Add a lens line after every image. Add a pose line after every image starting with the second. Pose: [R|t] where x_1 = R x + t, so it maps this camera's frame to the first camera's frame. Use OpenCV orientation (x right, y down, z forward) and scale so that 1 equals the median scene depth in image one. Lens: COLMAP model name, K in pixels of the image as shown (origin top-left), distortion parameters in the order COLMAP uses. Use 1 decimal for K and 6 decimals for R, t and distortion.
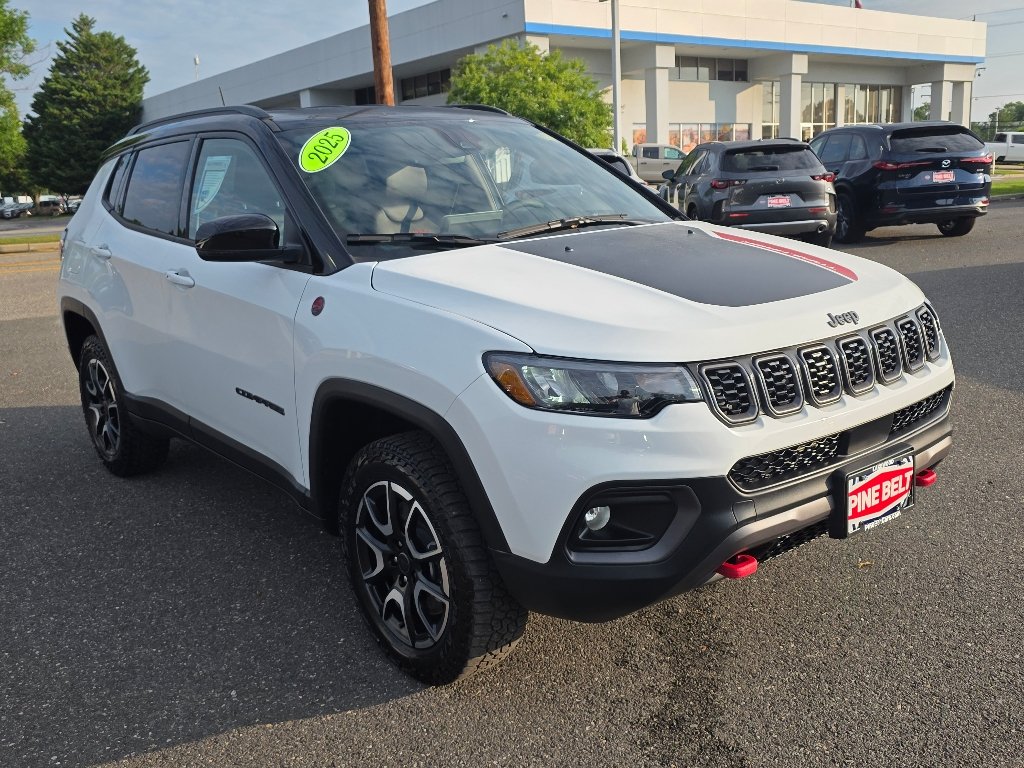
lens RADIAL K [[932.5, 0, 512.0], [0, 932.5, 384.0], [0, 0, 1]] dist [0.023502, 0.010061]
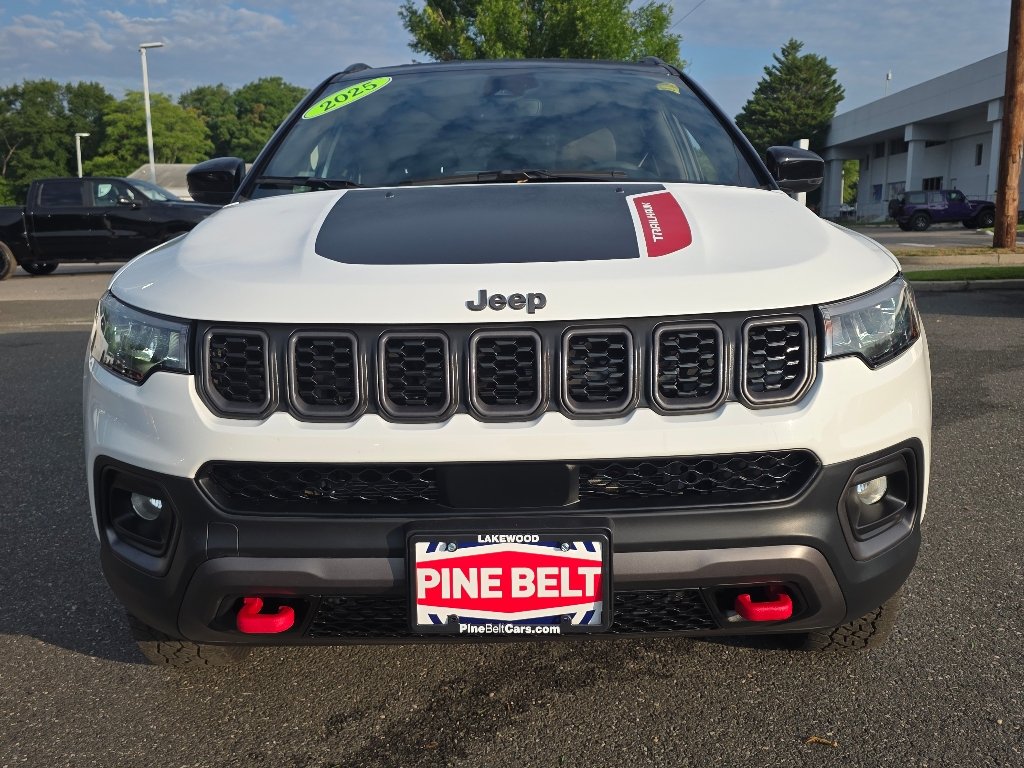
lens RADIAL K [[932.5, 0, 512.0], [0, 932.5, 384.0], [0, 0, 1]] dist [0.023502, 0.010061]
pose [[0.781921, 0.153976, -0.604062, 0.758063], [-0.163846, 0.985708, 0.039170, -0.039788], [0.601460, 0.068345, 0.795974, 0.500796]]
